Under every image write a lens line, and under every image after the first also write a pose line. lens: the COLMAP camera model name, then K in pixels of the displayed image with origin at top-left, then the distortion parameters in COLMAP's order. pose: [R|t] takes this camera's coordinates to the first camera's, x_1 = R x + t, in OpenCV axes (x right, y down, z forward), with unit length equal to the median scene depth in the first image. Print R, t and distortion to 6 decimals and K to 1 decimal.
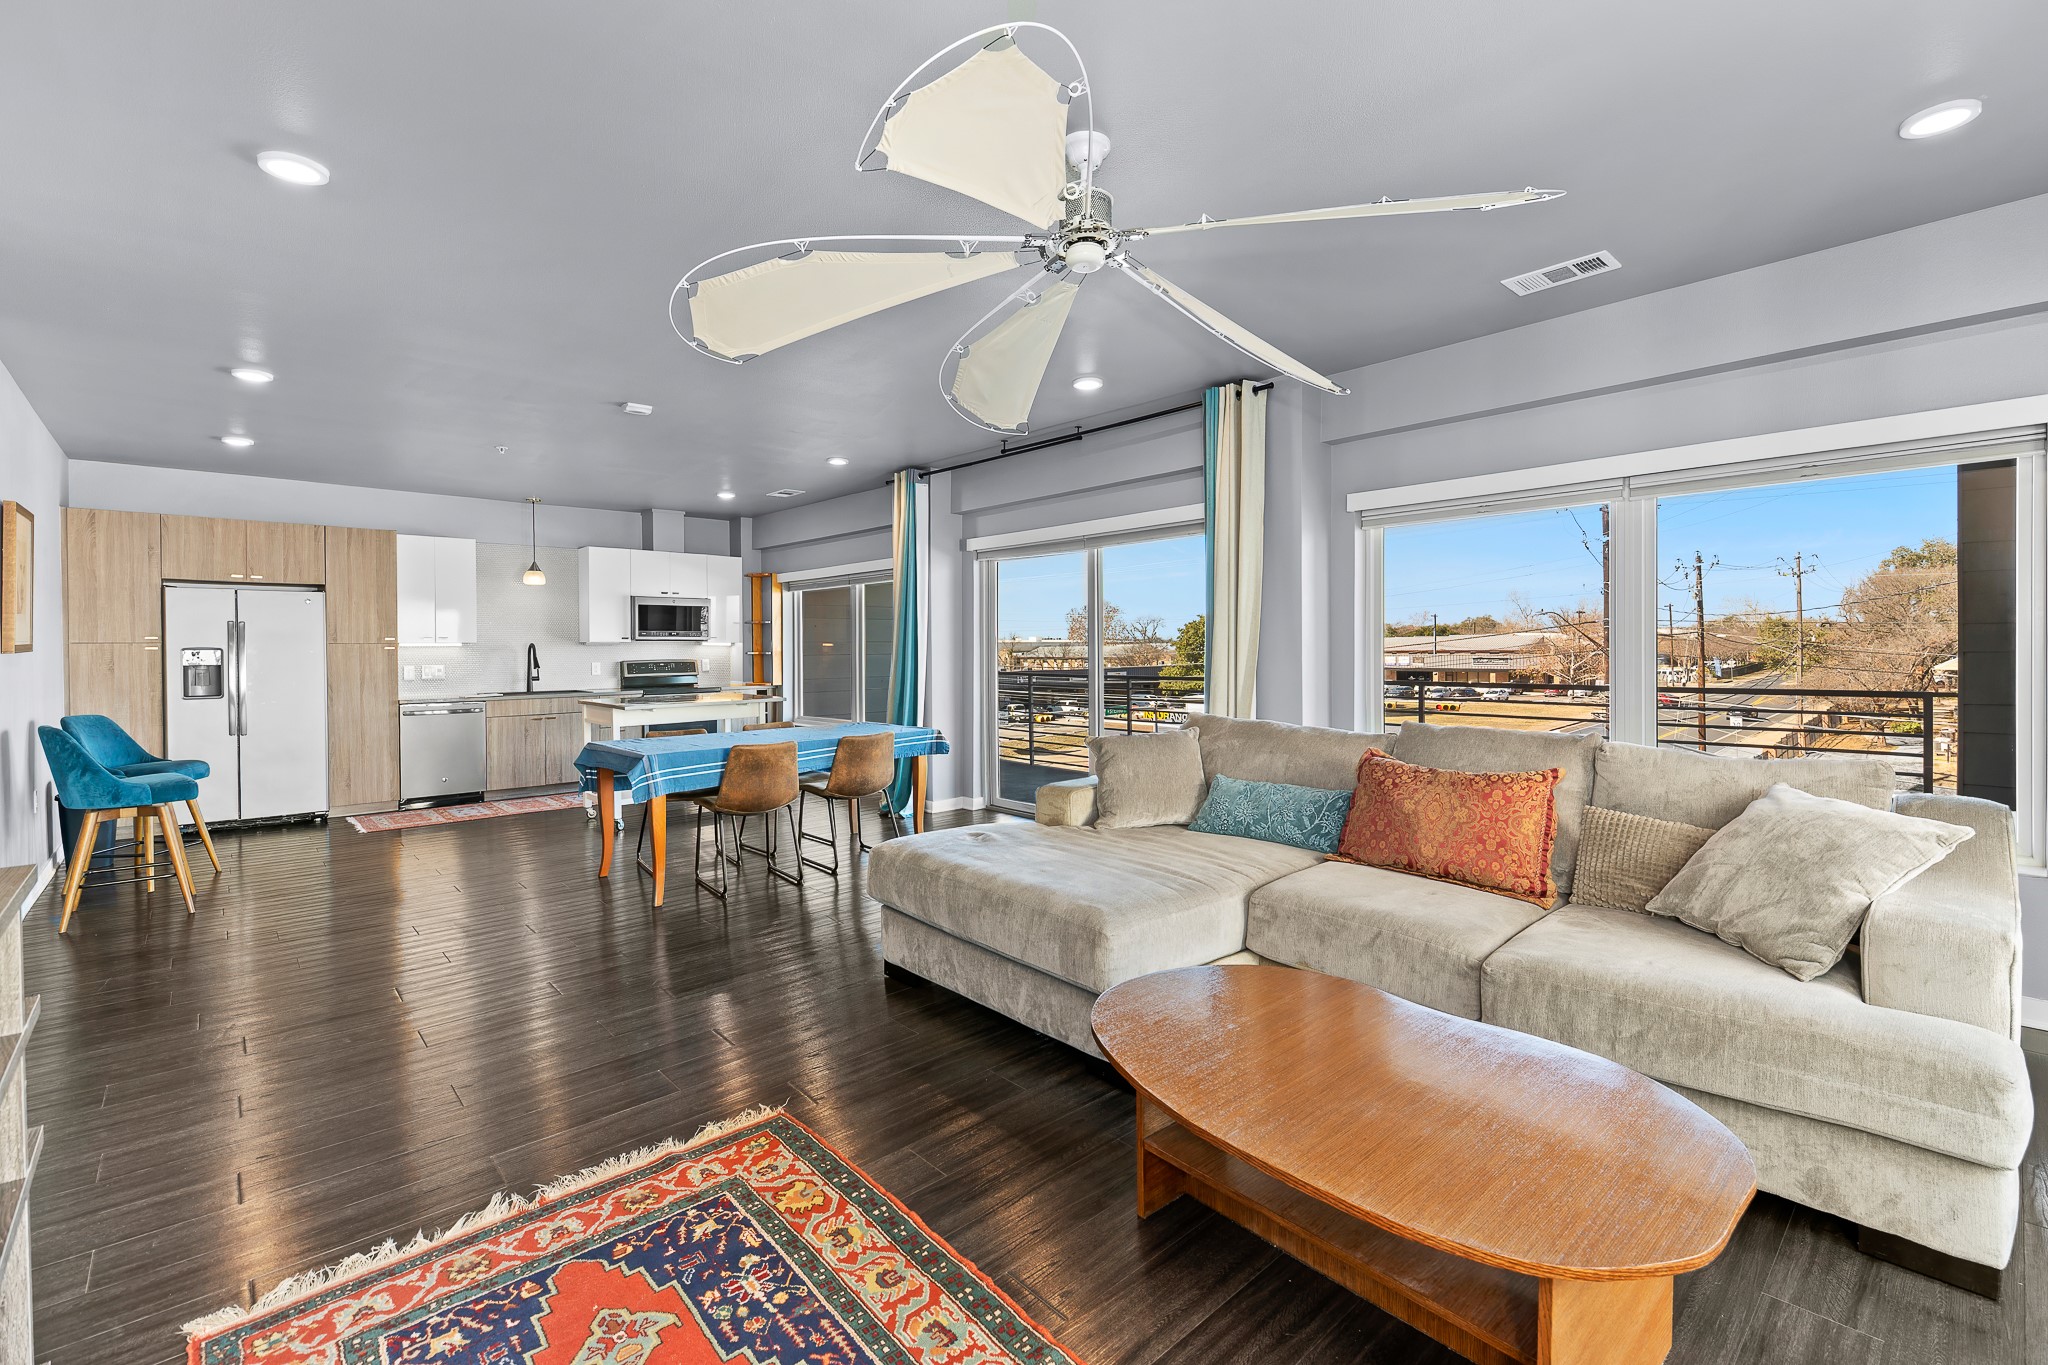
lens RADIAL K [[897.5, 0, 1024.0], [0, 897.5, 655.8], [0, 0, 1]] dist [0.002310, 0.000148]
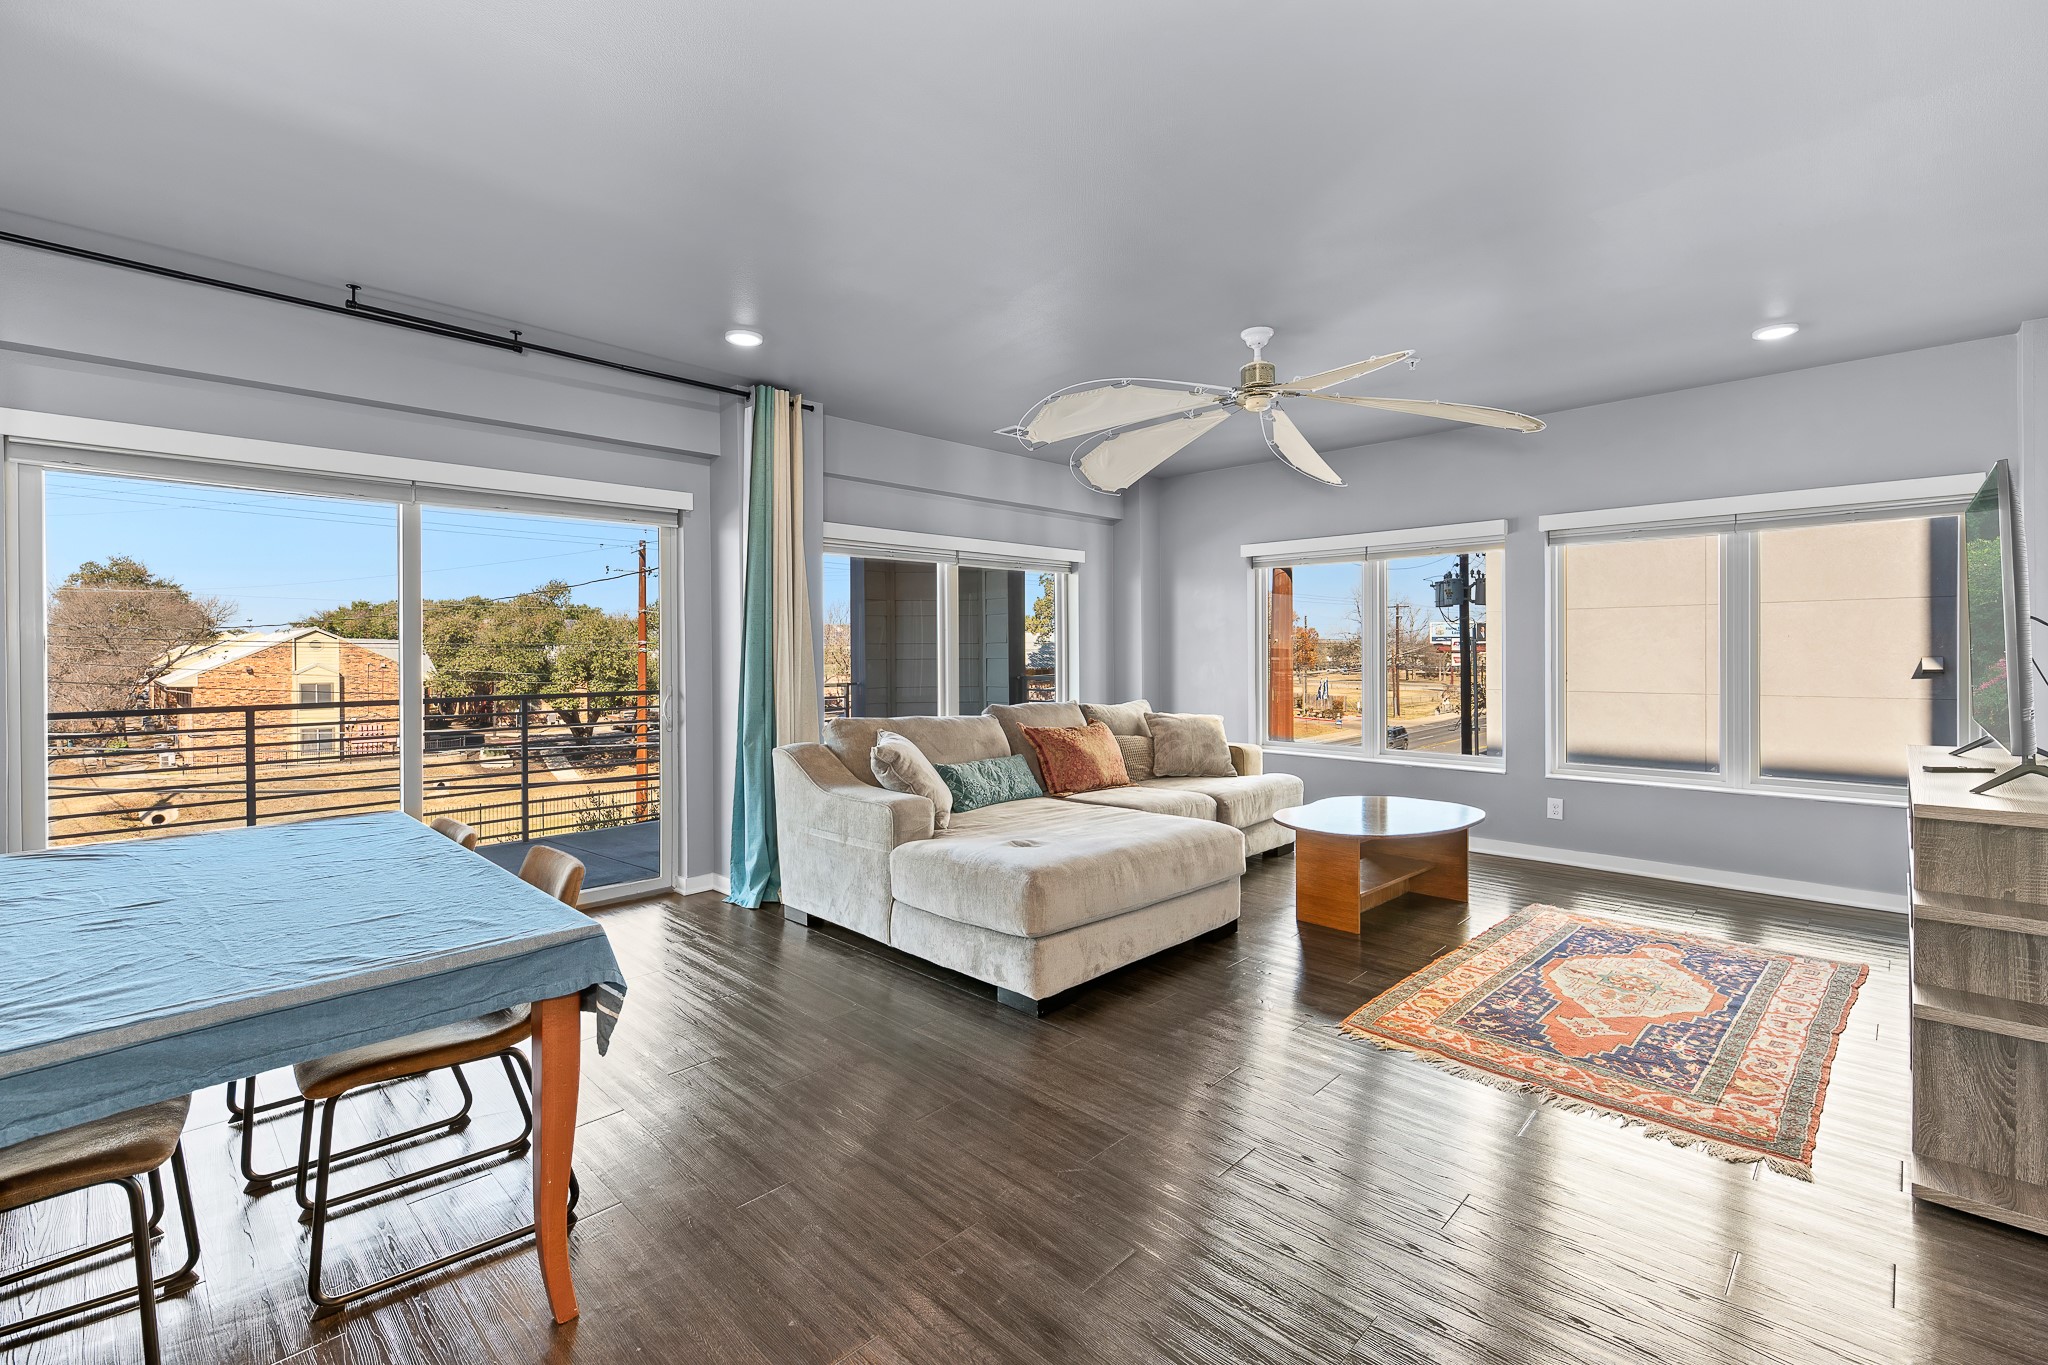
lens RADIAL K [[897.5, 0, 1024.0], [0, 897.5, 655.8], [0, 0, 1]] dist [0.002310, 0.000148]
pose [[-0.056772, 0.003933, 0.998379, -1.111582], [0.016924, 0.999852, -0.002976, 0.000559], [-0.998244, 0.016727, -0.056830, 1.126944]]
